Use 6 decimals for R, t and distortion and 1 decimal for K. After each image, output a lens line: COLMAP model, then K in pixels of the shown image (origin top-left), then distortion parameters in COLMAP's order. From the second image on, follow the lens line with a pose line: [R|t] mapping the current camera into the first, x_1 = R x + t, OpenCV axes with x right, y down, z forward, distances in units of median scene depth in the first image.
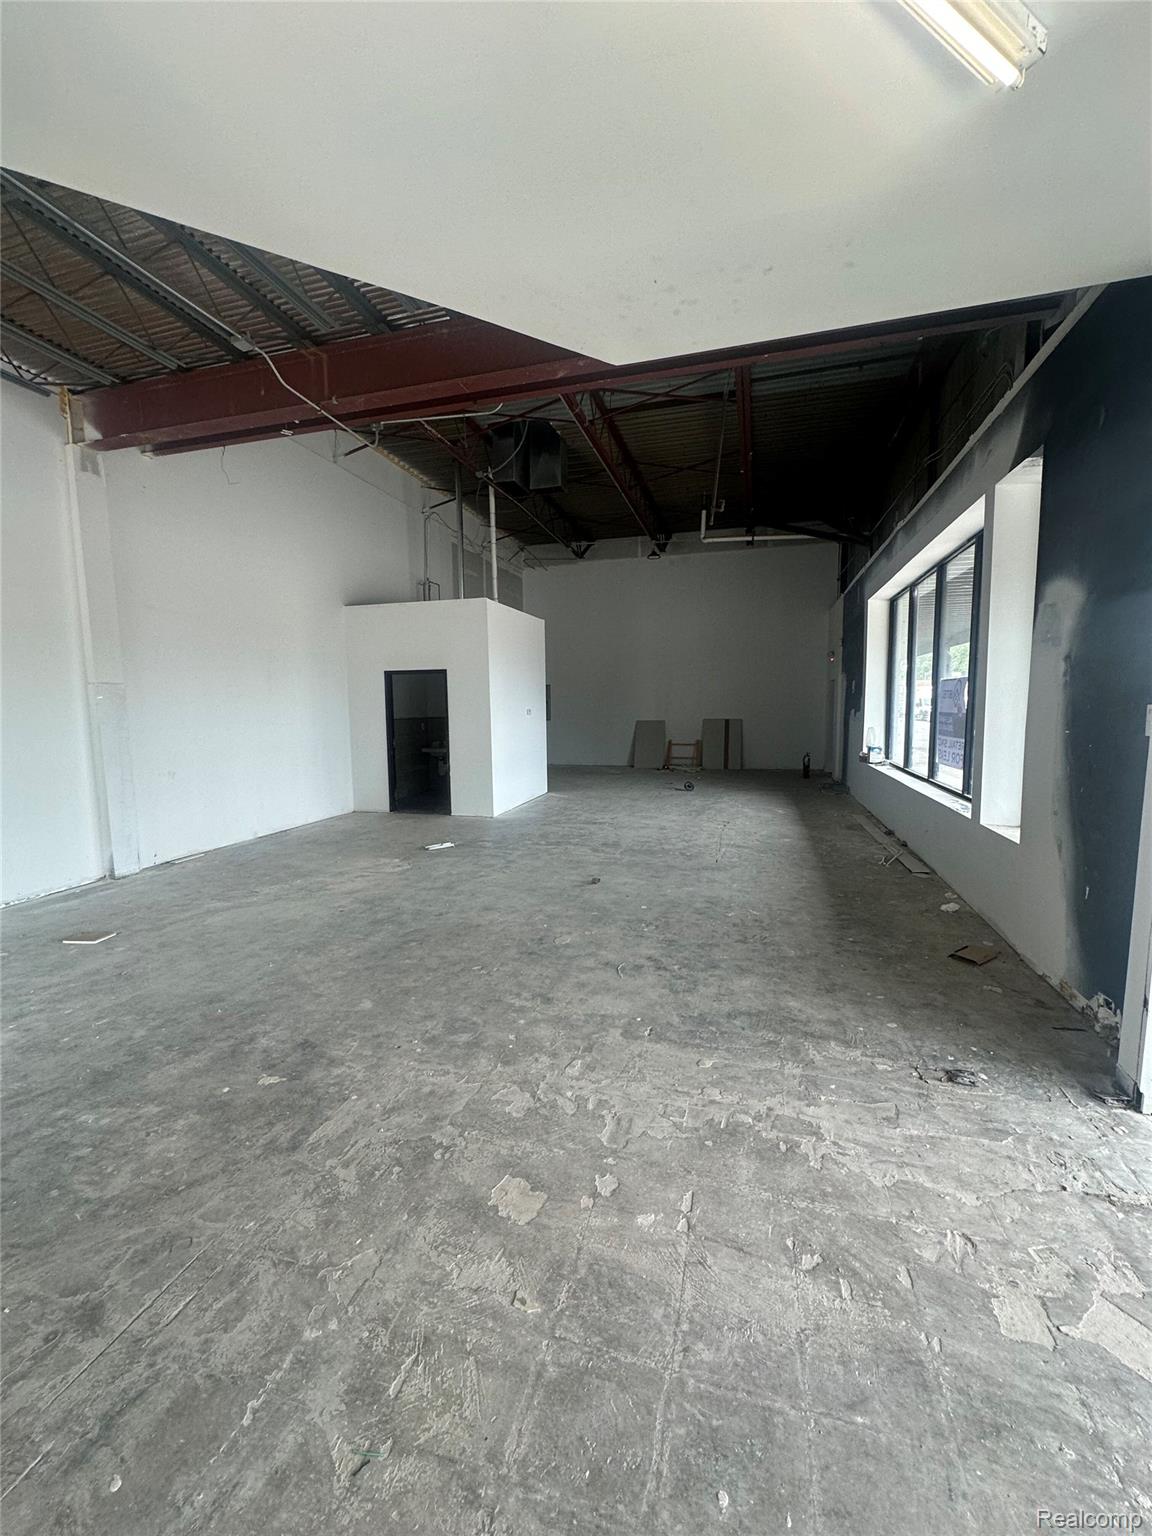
lens RADIAL K [[616.3, 0, 572.3], [0, 616.3, 770.2], [0, 0, 1]] dist [-0.005945, 0.000719]
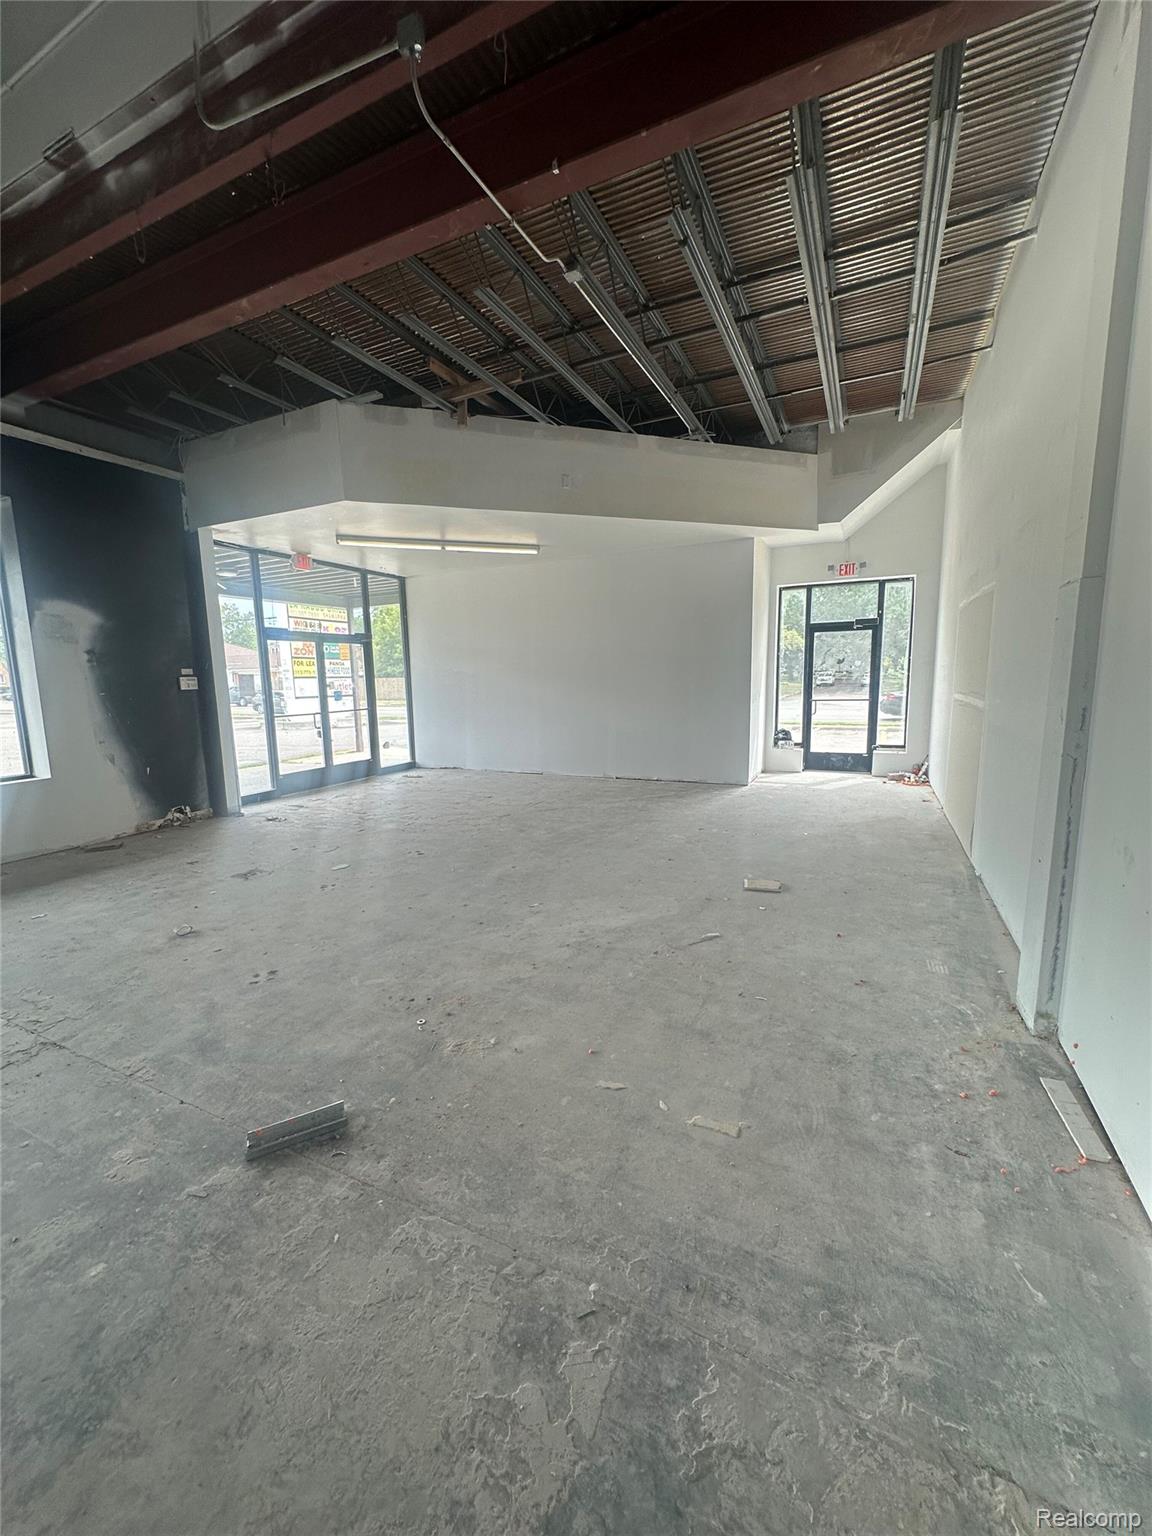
lens RADIAL K [[616.3, 0, 576.5], [0, 616.3, 766.6], [0, 0, 1]] dist [-0.005945, 0.000719]
pose [[-0.987139, 0.003499, 0.159828, -0.647463], [0.043462, 0.967979, 0.247241, -0.188054], [-0.153845, 0.251007, -0.955681, 1.985633]]
